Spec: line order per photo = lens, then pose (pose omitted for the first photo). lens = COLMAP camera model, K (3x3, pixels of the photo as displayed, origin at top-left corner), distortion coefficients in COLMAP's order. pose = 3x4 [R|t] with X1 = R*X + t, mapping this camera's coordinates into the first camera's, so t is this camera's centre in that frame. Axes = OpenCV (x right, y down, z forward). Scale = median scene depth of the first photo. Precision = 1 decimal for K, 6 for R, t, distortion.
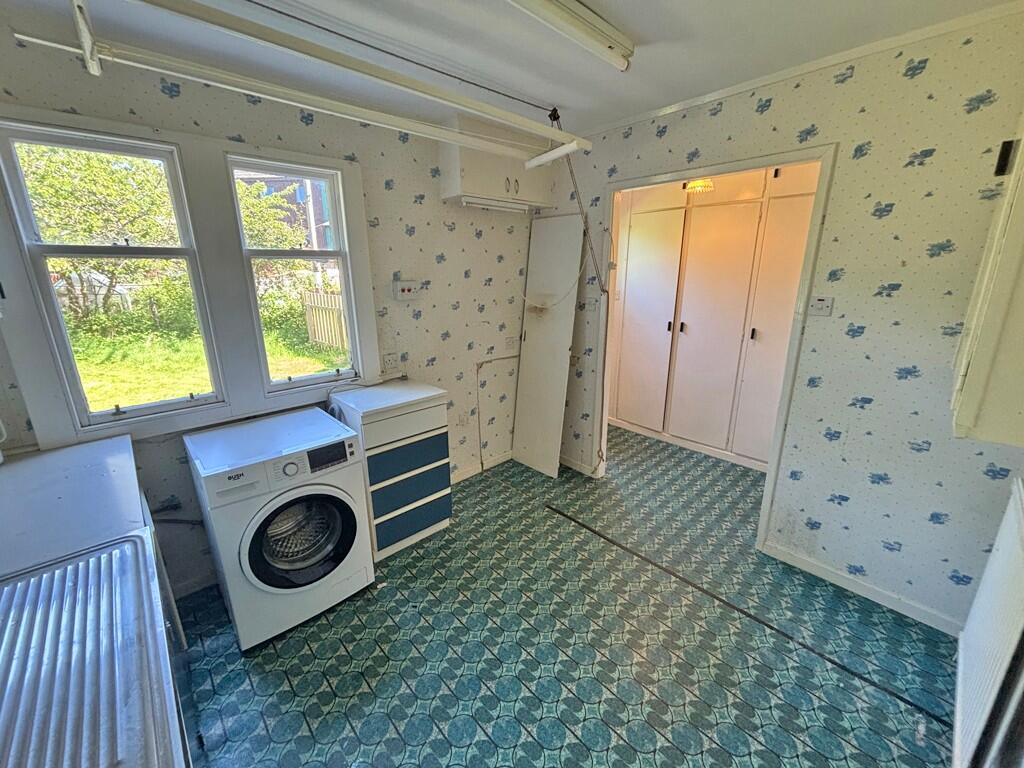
lens RADIAL K [[416.6, 0, 512.9], [0, 416.6, 392.0], [0, 0, 1]] dist [-0.000037, 0.001376]
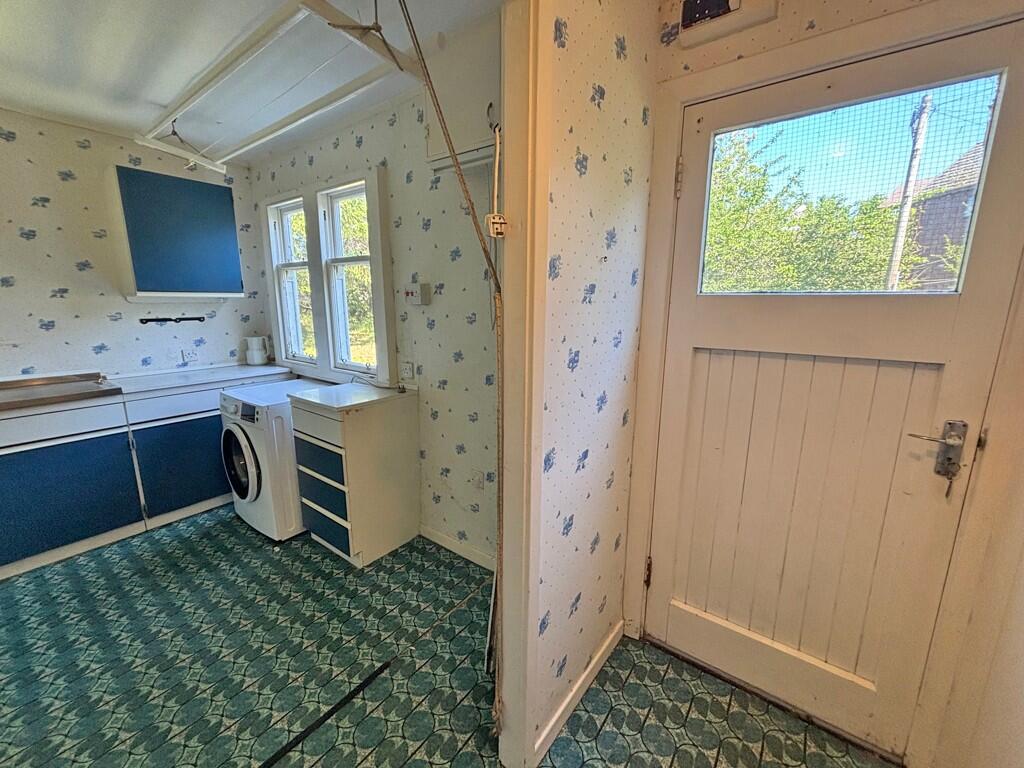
lens RADIAL K [[416.6, 0, 509.6], [0, 416.6, 385.2], [0, 0, 1]] dist [-0.000037, 0.001376]
pose [[0.165301, 0.205724, -0.964548, 0.659048], [-0.286776, 0.945770, 0.152572, -0.254681], [0.943629, 0.251389, 0.215334, 1.052642]]
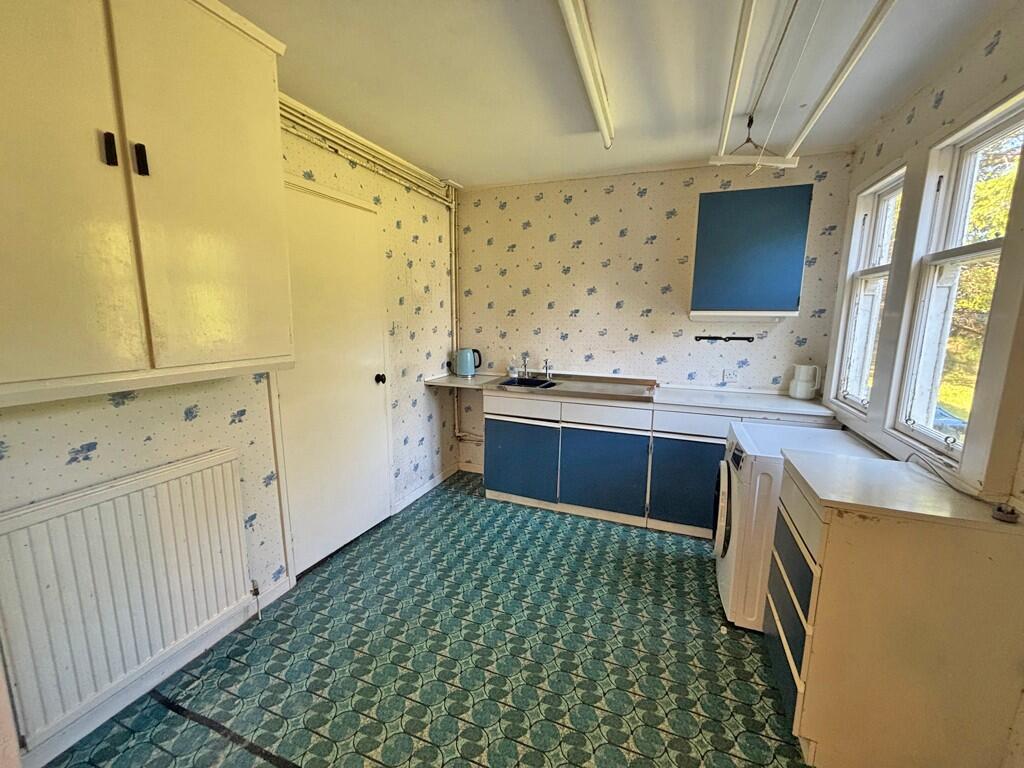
lens RADIAL K [[416.6, 0, 509.0], [0, 416.6, 383.3], [0, 0, 1]] dist [-0.000037, 0.001376]
pose [[-0.904823, 0.072380, -0.419591, 0.370957], [-0.121625, 0.900452, 0.417605, -0.277561], [0.408048, 0.428891, -0.805946, 1.108333]]
